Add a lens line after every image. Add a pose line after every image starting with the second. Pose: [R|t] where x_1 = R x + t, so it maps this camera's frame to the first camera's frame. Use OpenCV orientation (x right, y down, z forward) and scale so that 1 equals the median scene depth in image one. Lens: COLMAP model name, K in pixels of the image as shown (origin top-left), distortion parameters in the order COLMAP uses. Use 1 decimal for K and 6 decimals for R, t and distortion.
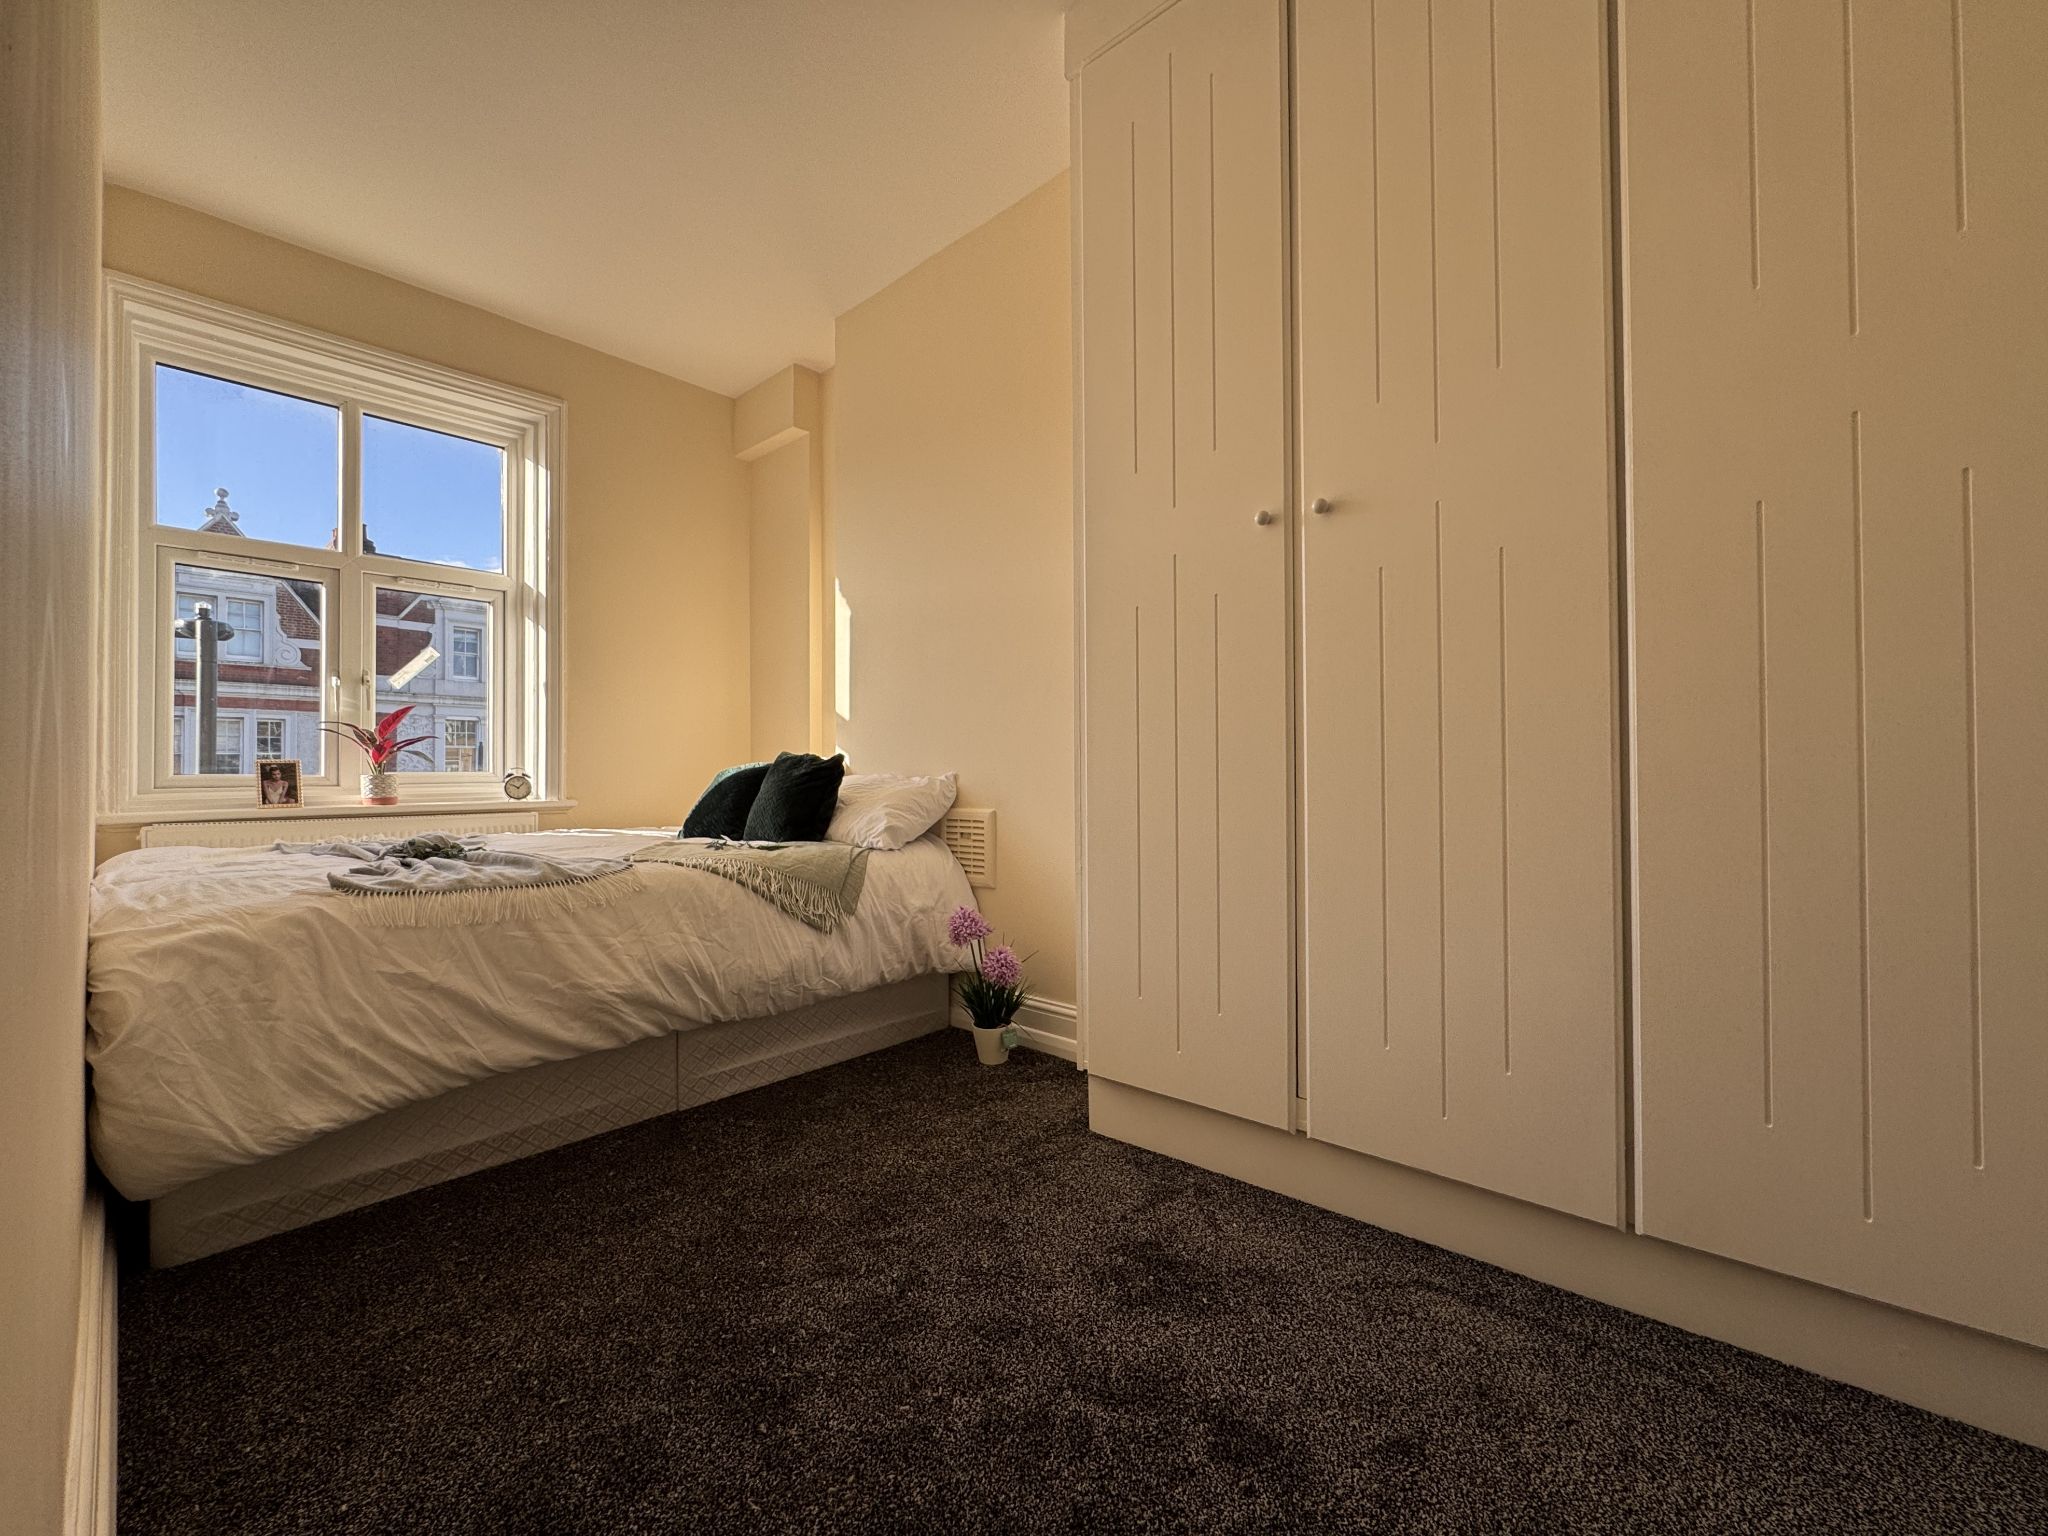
lens RADIAL K [[822.8, 0, 1031.3], [0, 822.8, 762.7], [0, 0, 1]] dist [0.000907, 0.000043]
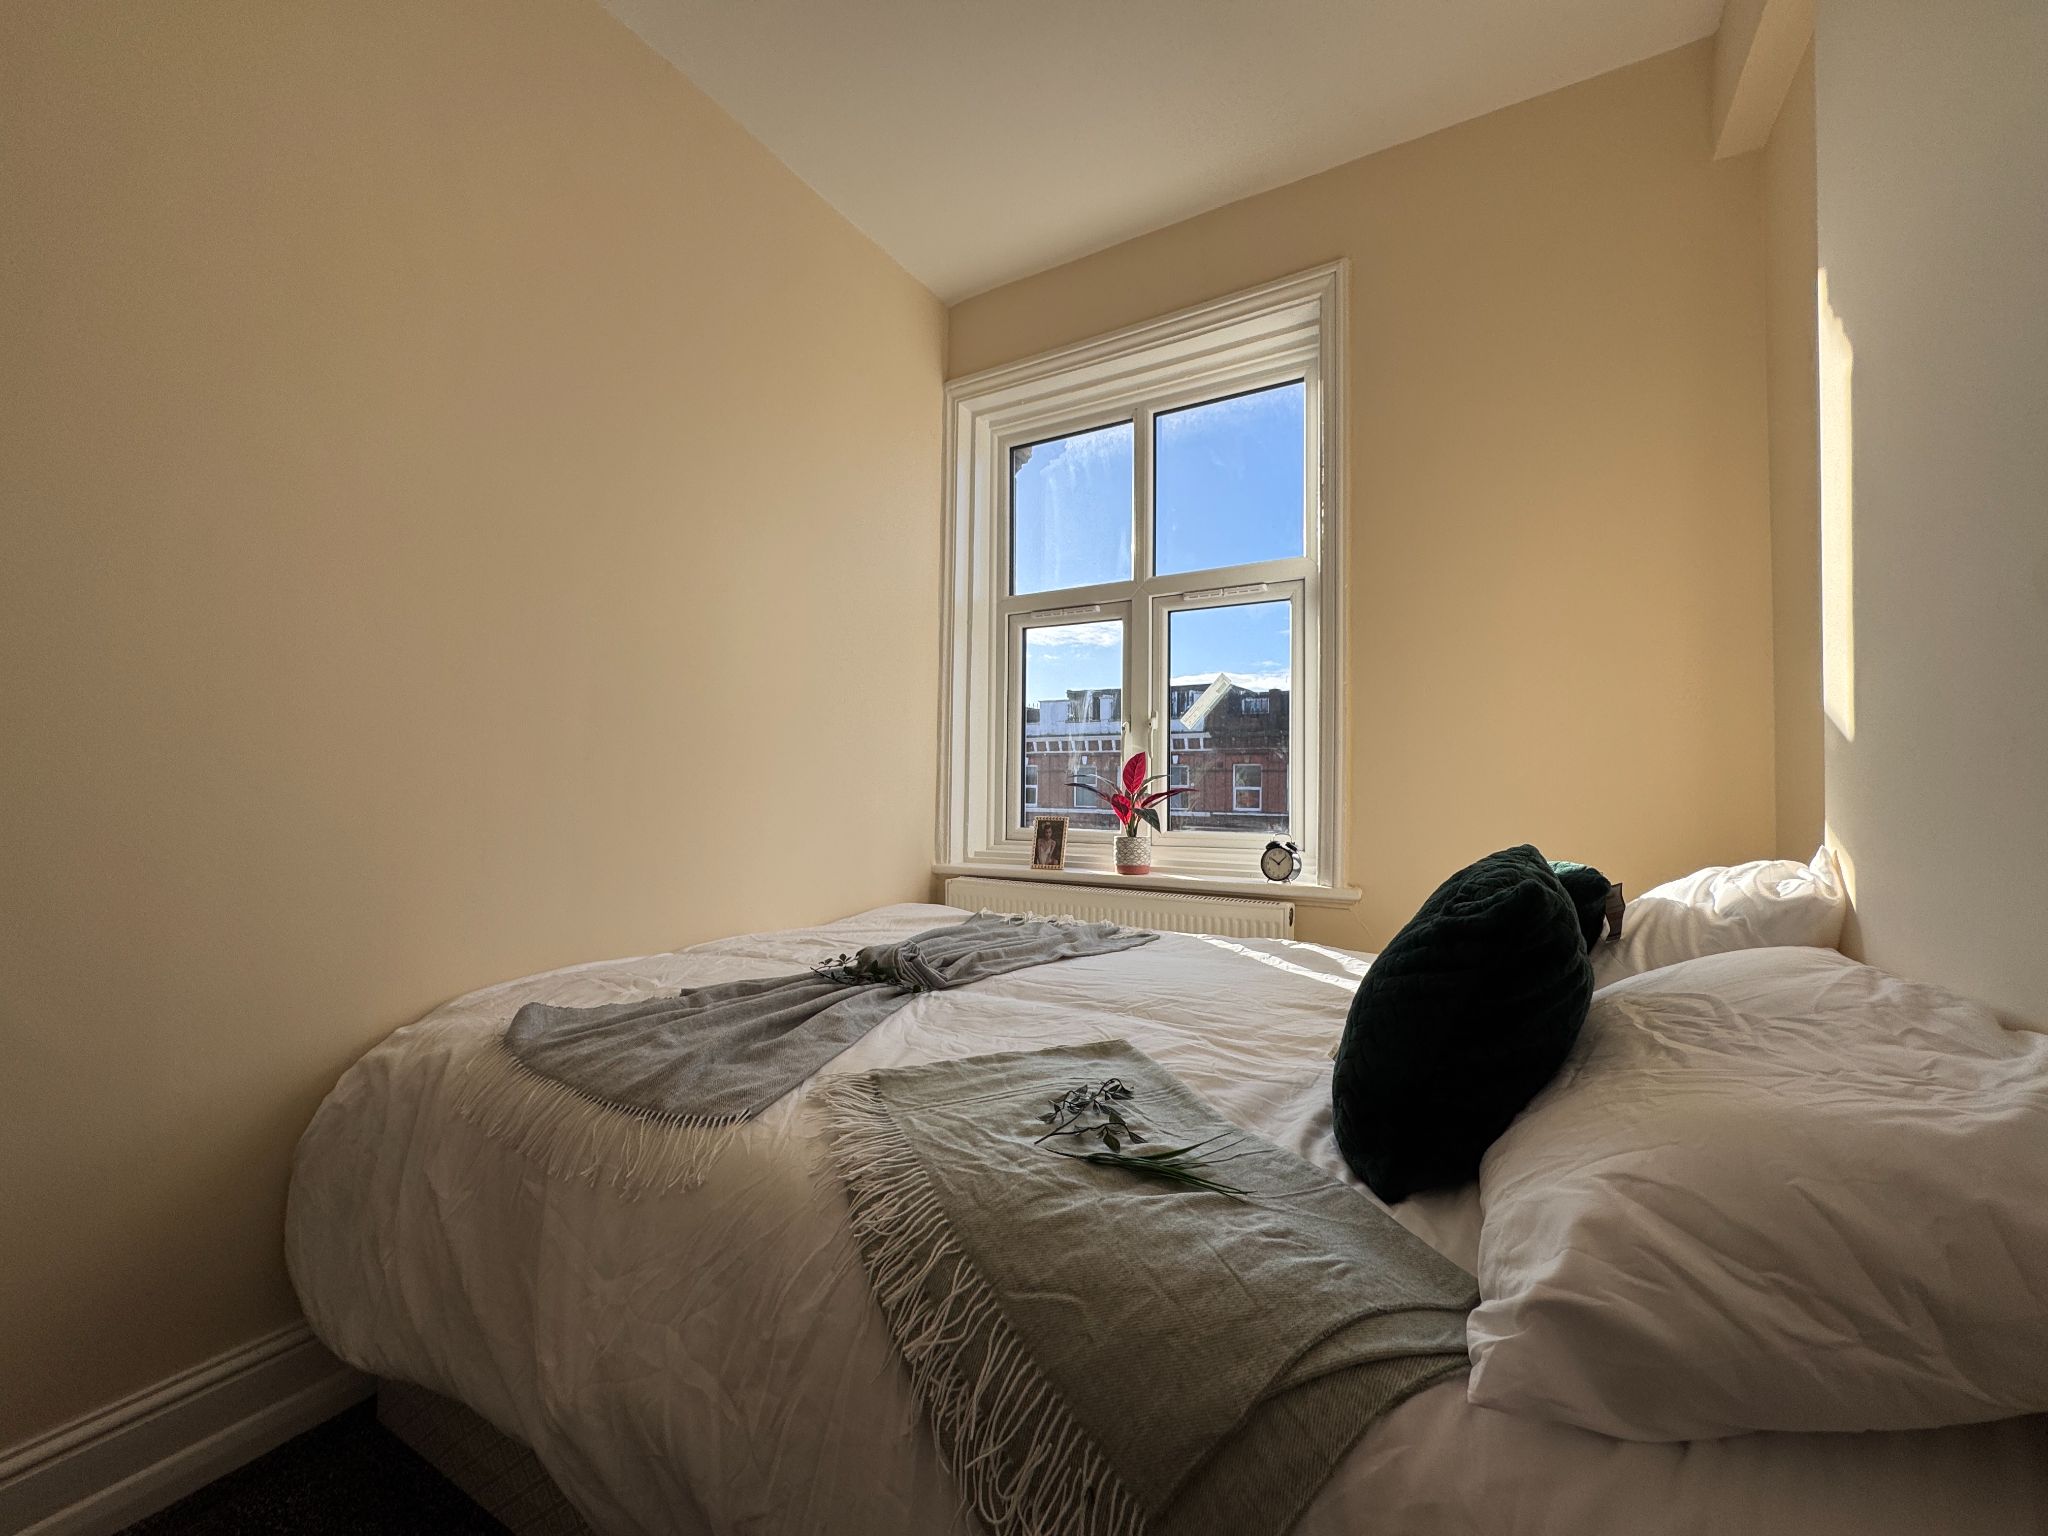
lens RADIAL K [[820.5, 0, 1025.8], [0, 820.5, 760.9], [0, 0, 1]] dist [-0.000671, 0.000191]
pose [[0.194552, -0.026028, -0.980547, -0.003159], [0.000672, 0.999651, -0.026402, -0.036458], [0.980892, 0.004478, 0.194502, 0.671377]]
